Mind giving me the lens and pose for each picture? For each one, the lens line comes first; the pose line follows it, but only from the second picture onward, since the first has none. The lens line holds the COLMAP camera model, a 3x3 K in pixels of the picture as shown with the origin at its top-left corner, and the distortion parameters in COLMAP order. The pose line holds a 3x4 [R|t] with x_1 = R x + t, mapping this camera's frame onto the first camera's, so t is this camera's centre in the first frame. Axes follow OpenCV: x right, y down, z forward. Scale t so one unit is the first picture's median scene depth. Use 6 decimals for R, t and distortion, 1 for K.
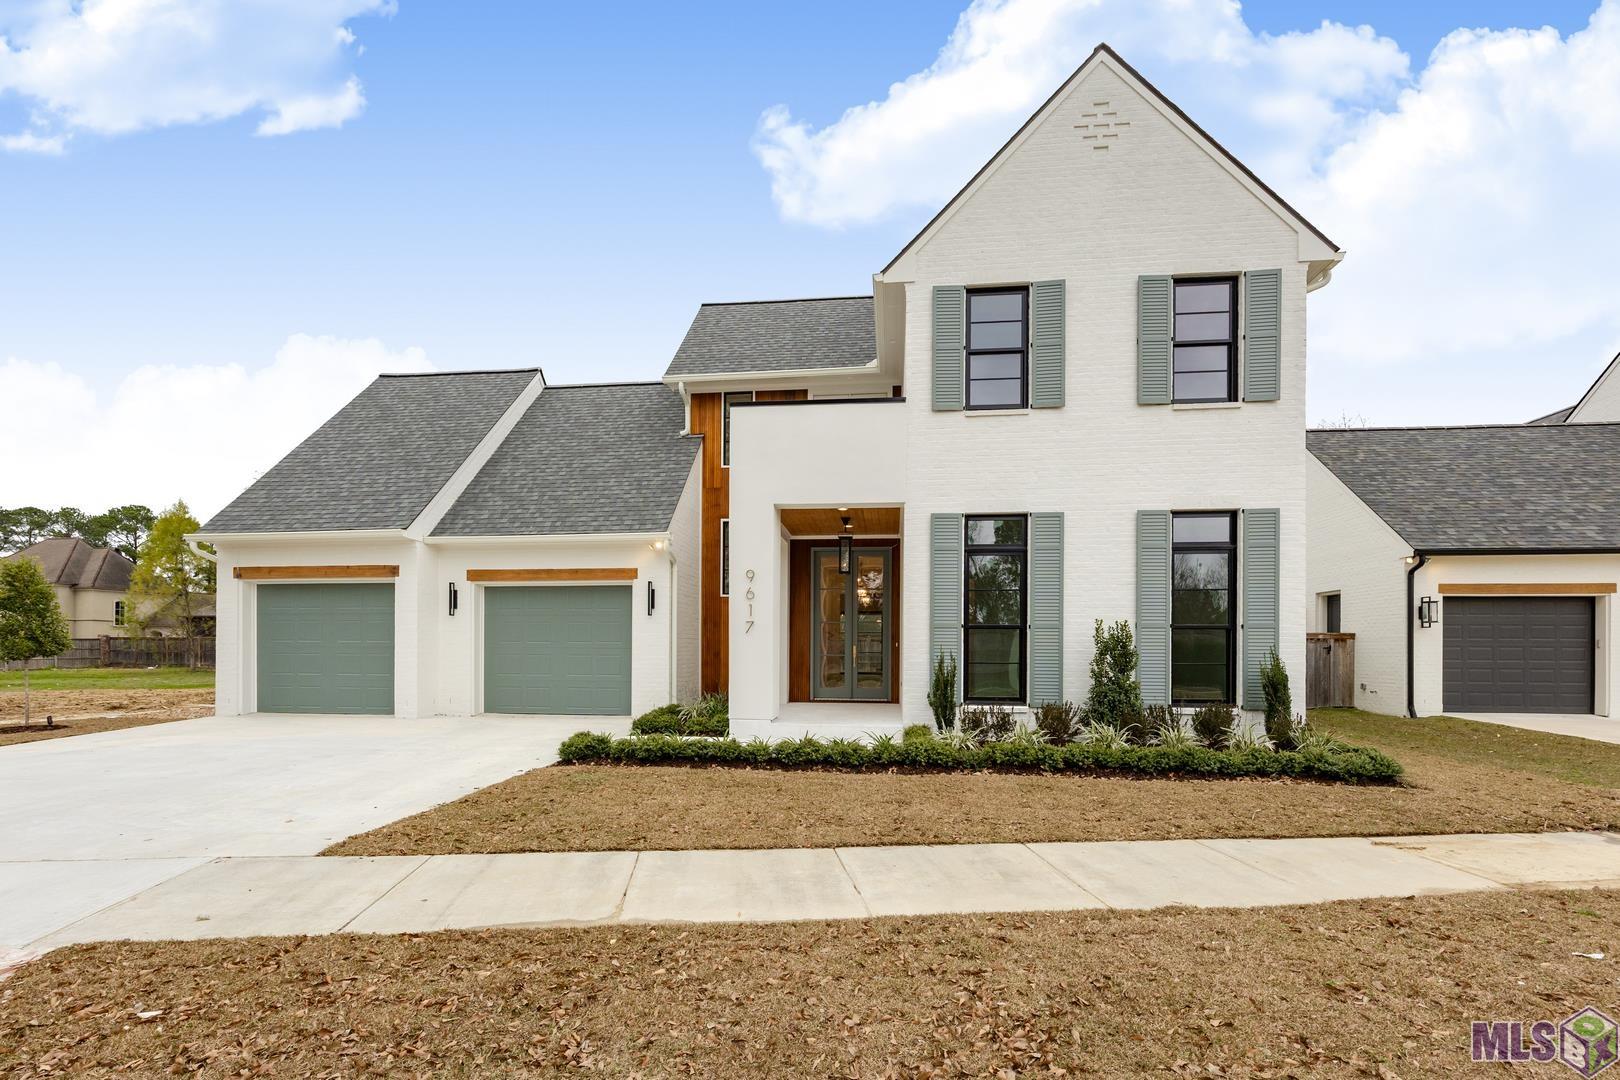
lens RADIAL K [[653.2, 0, 811.5], [0, 653.2, 640.2], [0, 0, 1]] dist [-0.004156, 0.000142]
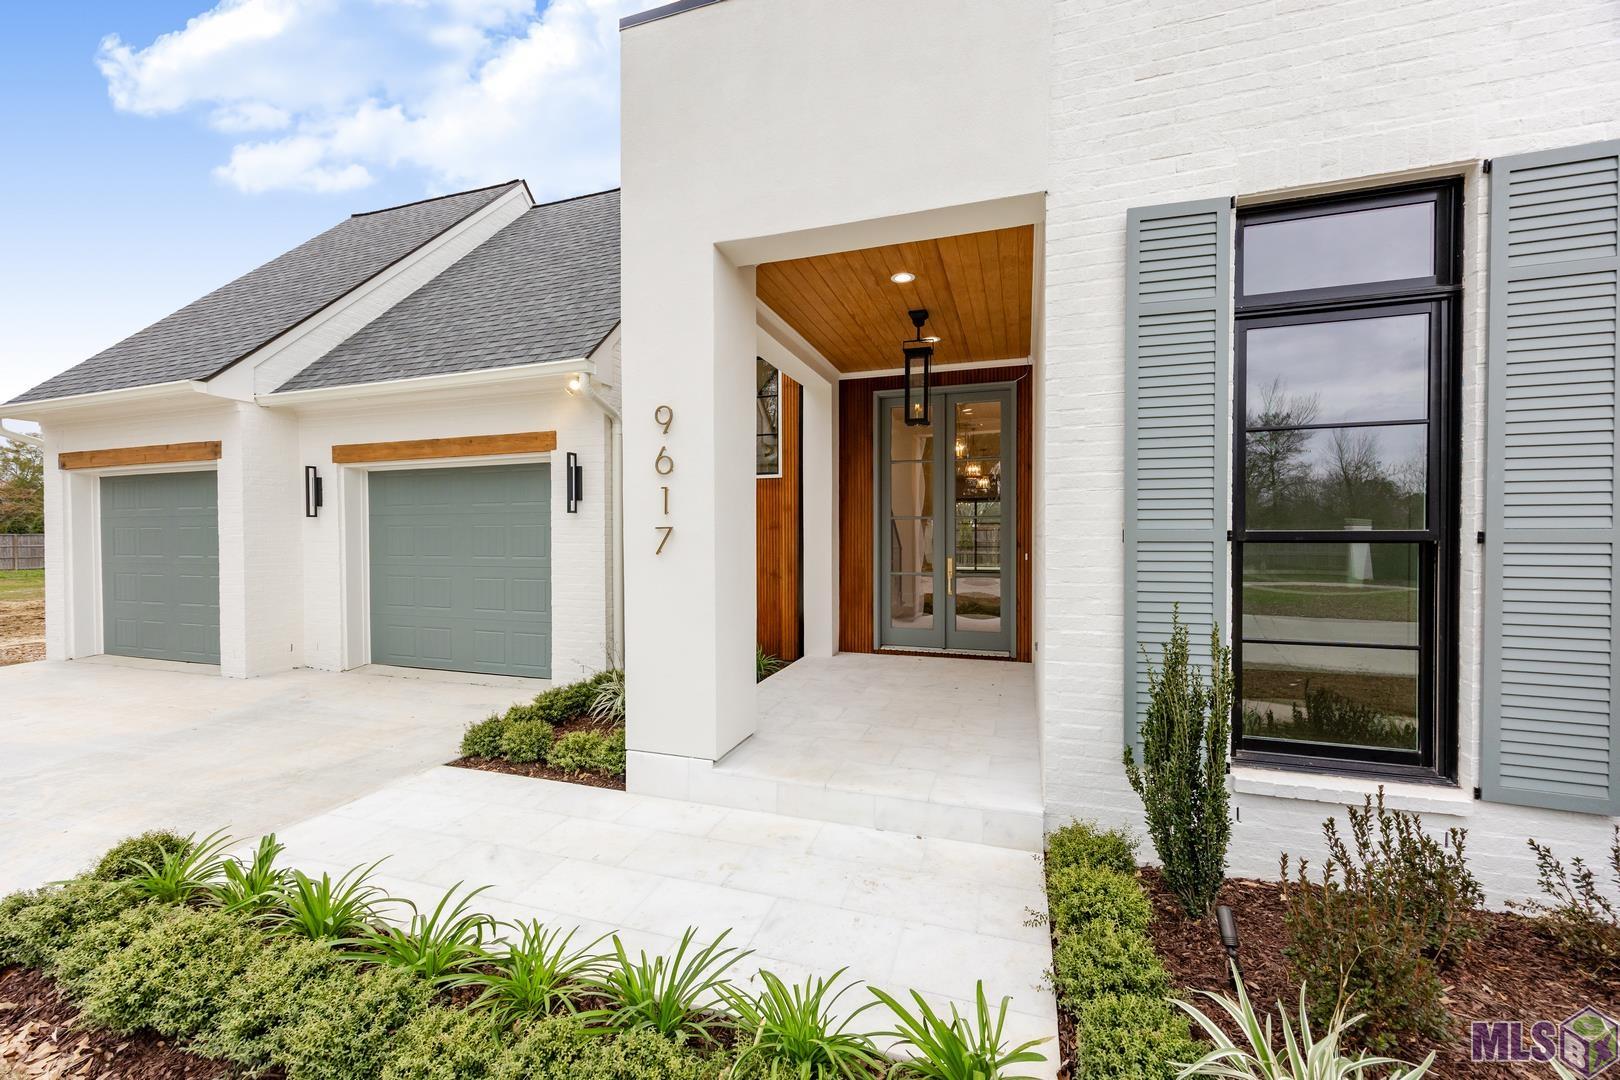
lens RADIAL K [[622.3, 0, 808.0], [0, 622.3, 538.7], [0, 0, 1]] dist [0.000109, 0.000010]
pose [[0.978023, -0.005668, -0.208418, 0.084784], [0.008775, 0.999864, 0.013982, -0.026190], [0.208310, -0.015503, 0.977940, 0.641145]]
